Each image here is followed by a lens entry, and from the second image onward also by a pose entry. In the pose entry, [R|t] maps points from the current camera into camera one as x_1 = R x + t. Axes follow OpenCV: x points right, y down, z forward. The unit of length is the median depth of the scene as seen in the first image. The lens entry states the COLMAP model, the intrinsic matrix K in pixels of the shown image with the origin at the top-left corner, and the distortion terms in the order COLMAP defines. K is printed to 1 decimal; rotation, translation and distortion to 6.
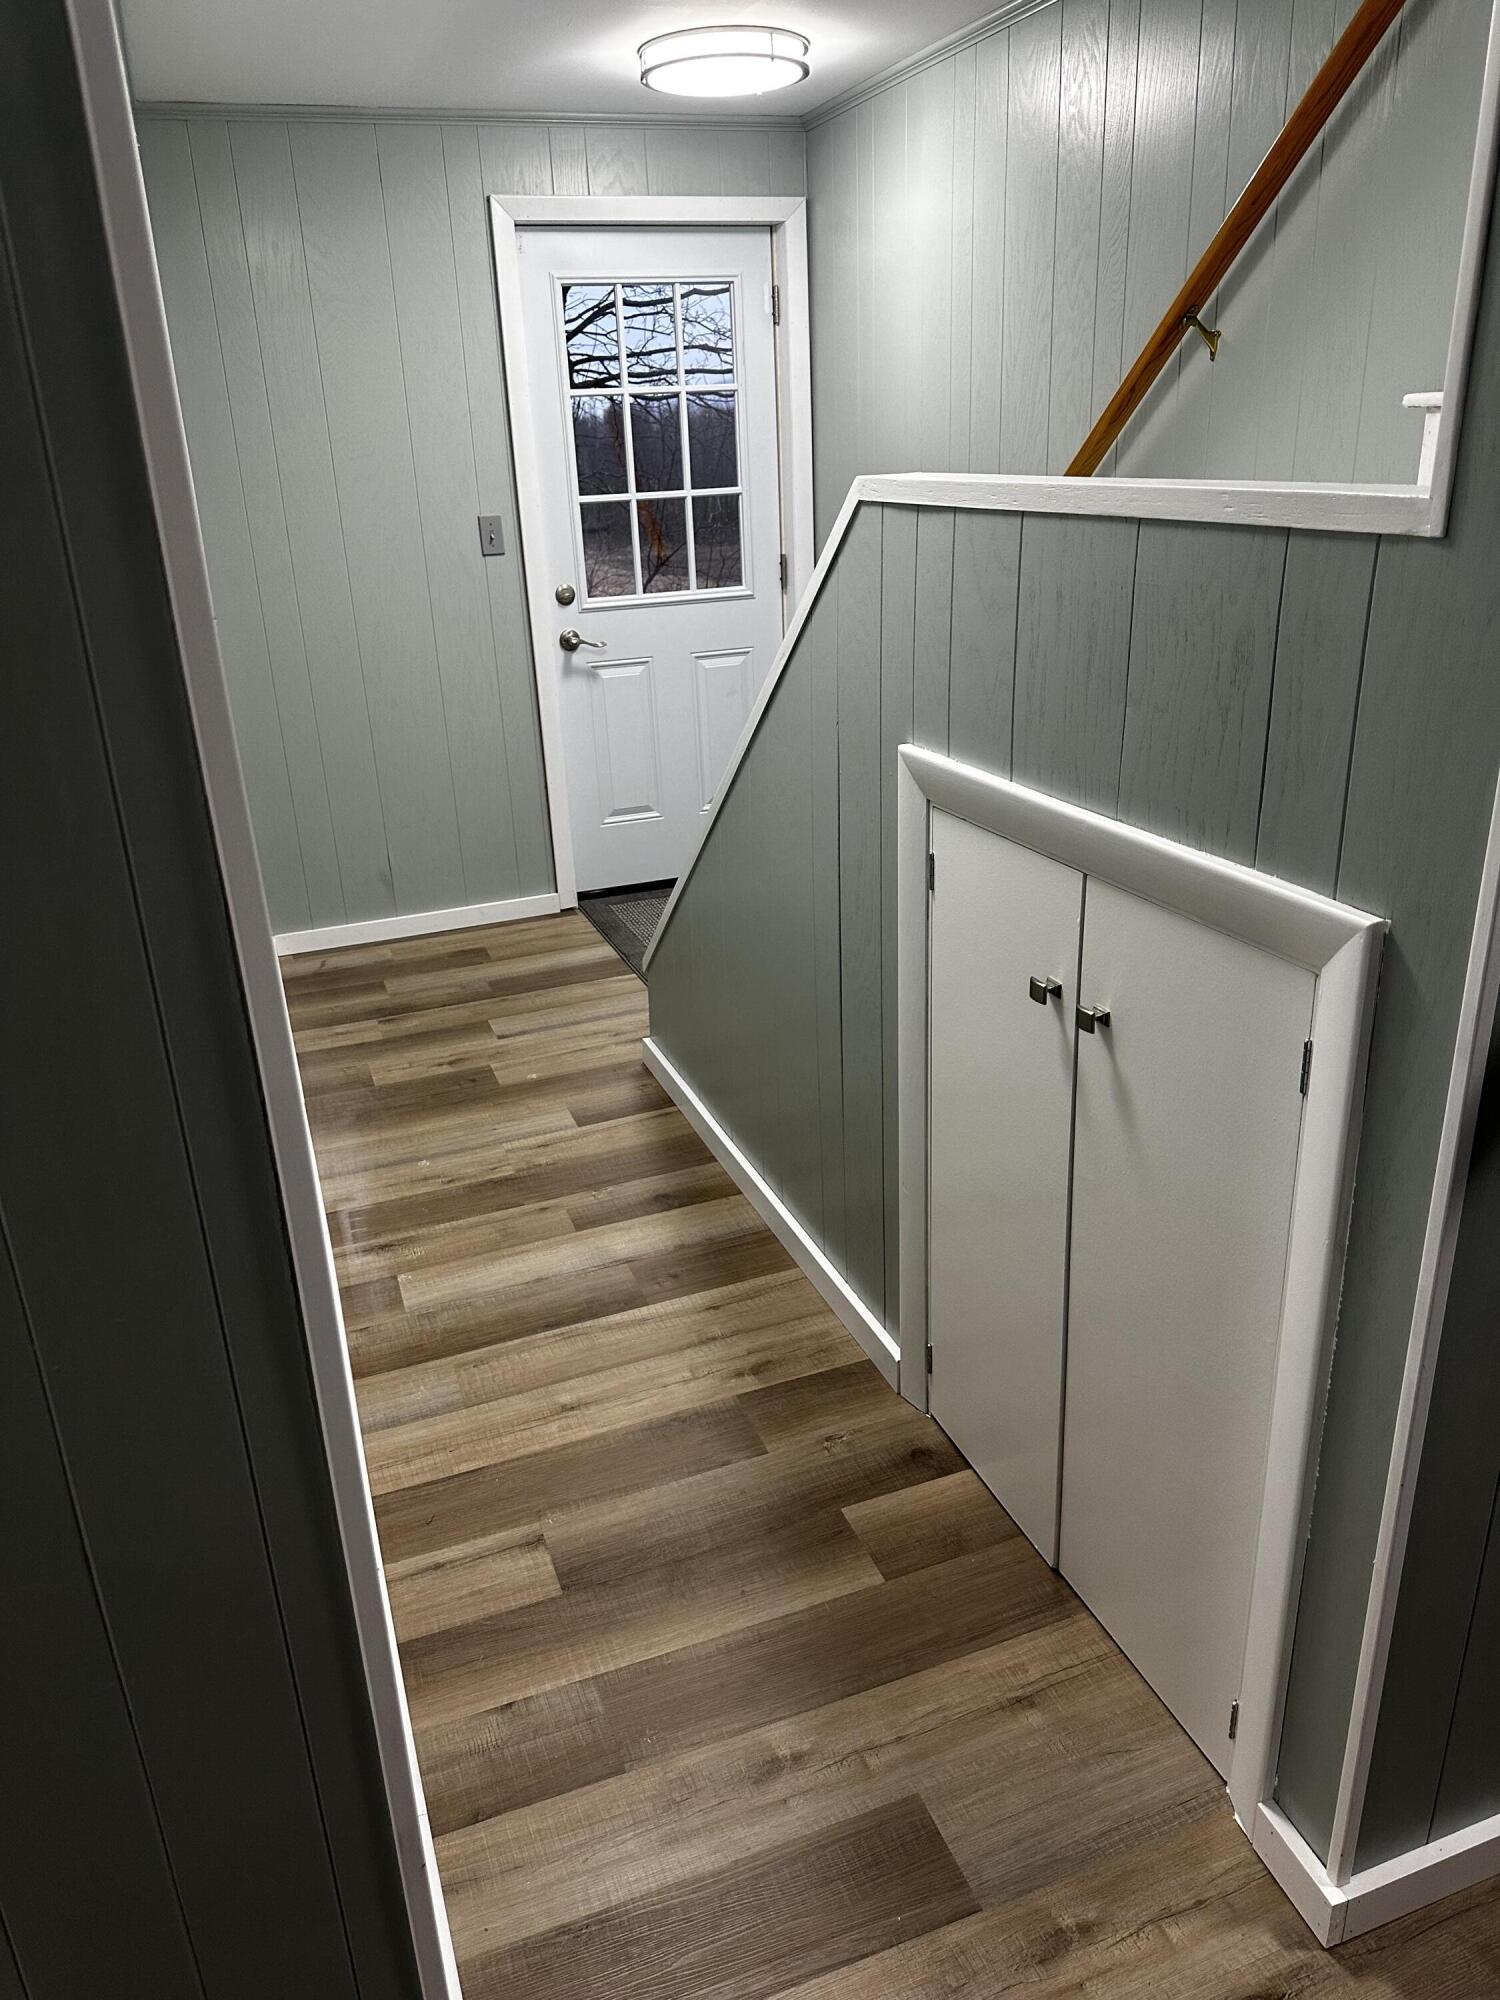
lens RADIAL K [[1411.0, 0, 750.2], [0, 1411.0, 997.6], [0, 0, 1]] dist [0.024331, -0.012386]
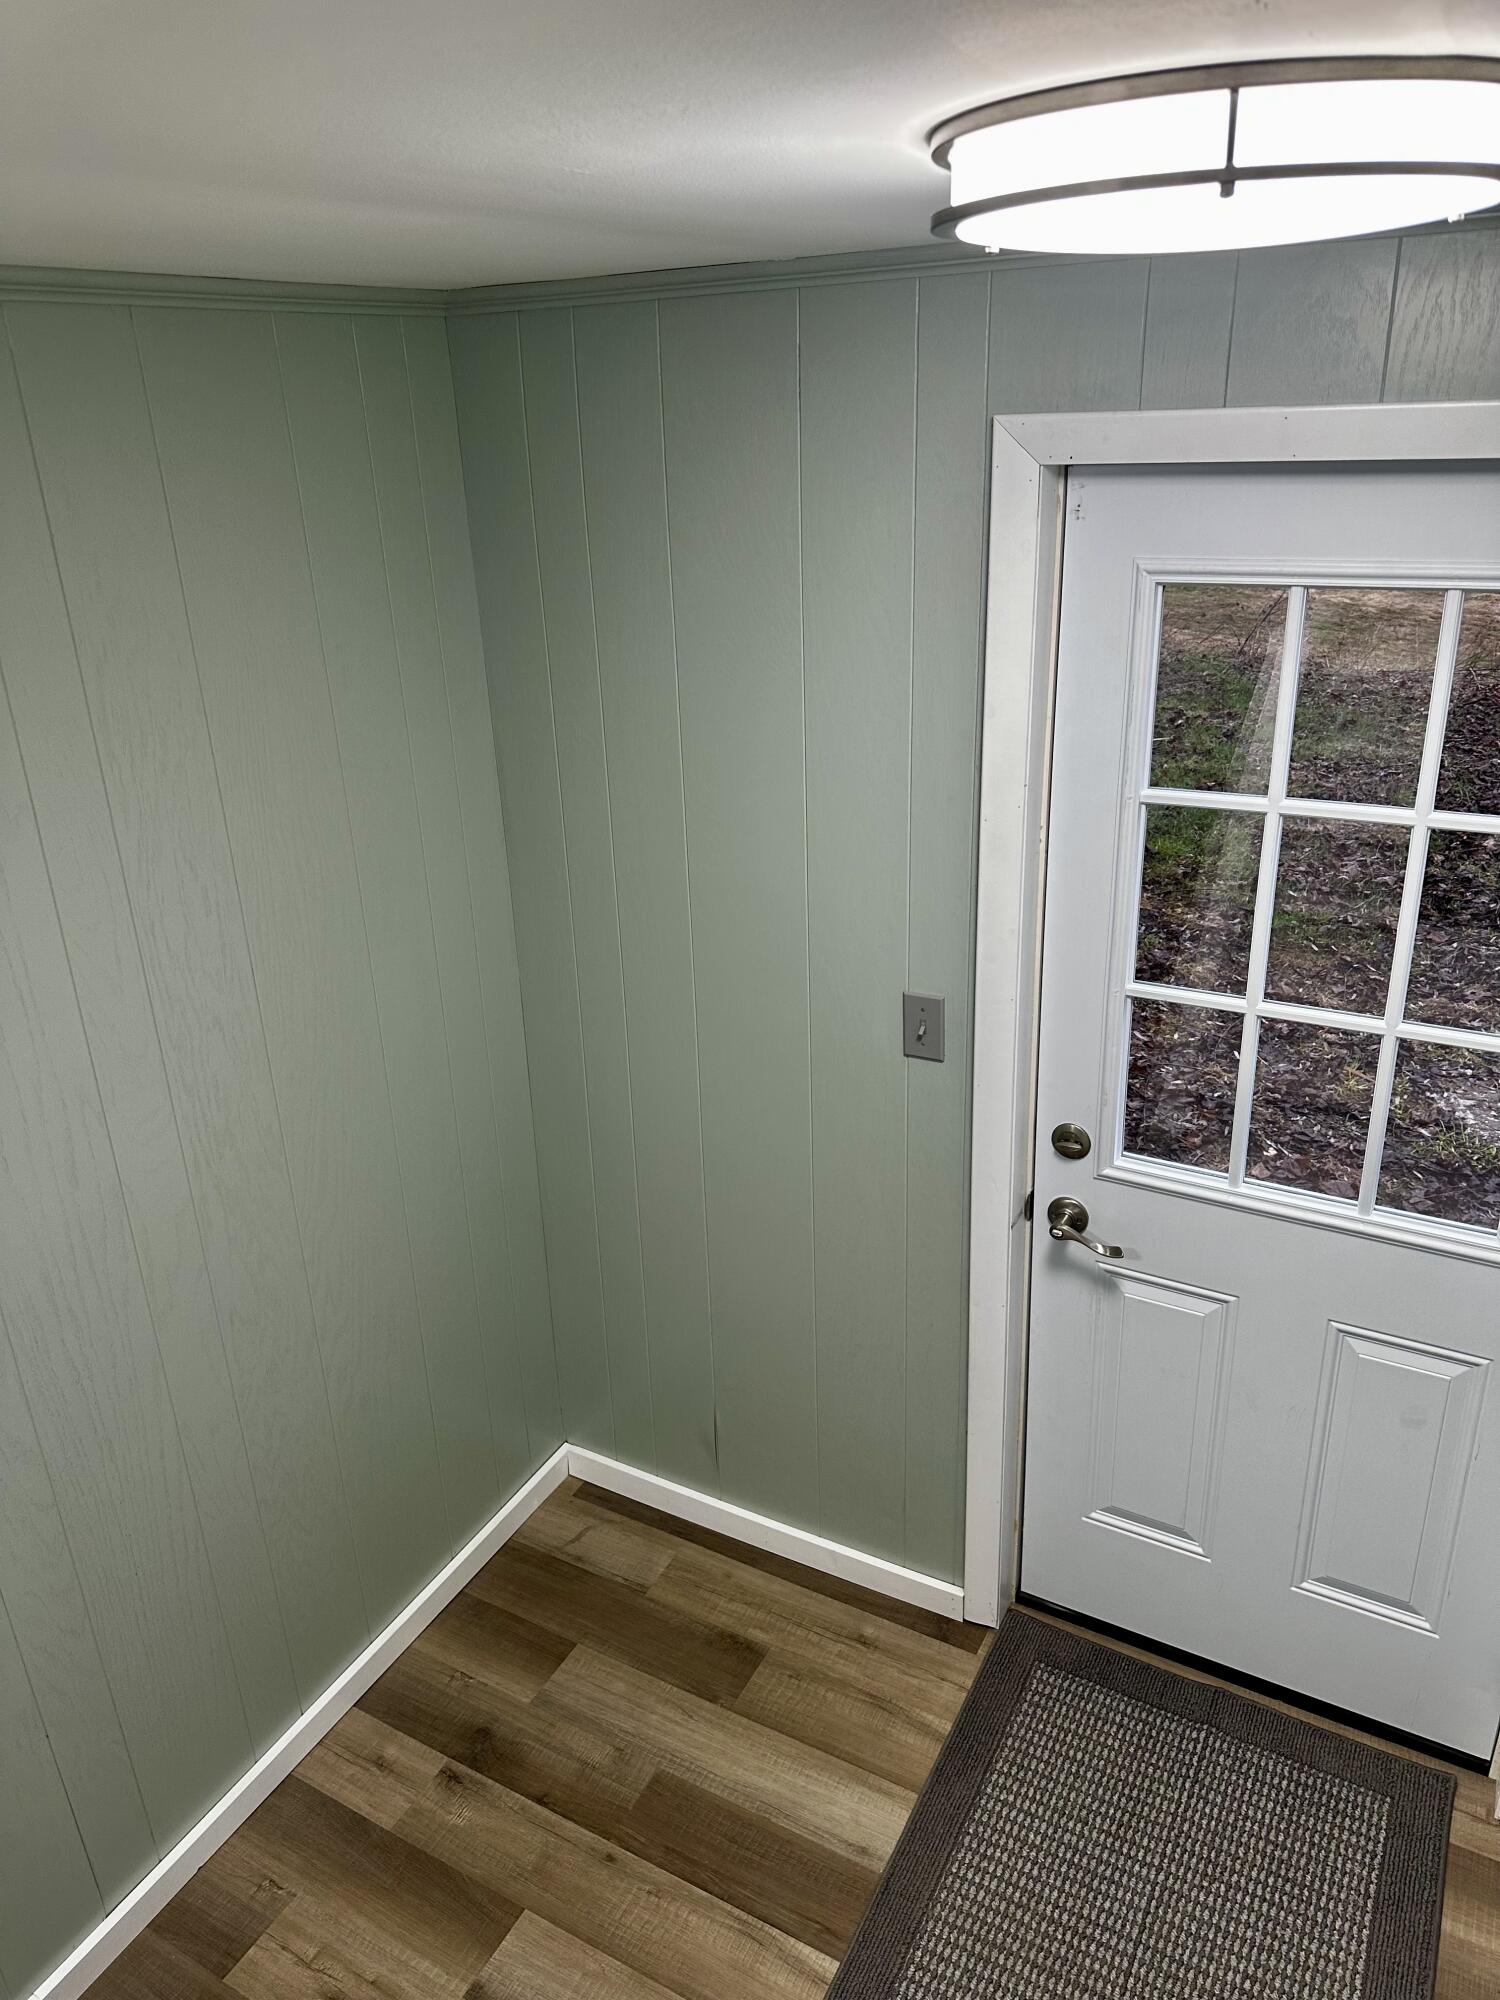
lens RADIAL K [[1411.0, 0, 749.1], [0, 1411.0, 1001.1], [0, 0, 1]] dist [0.024331, -0.012386]
pose [[0.647067, 0.316191, -0.693777, 0.136608], [-0.268306, 0.946180, 0.180983, -0.412285], [0.713664, 0.069036, 0.697078, 0.584896]]
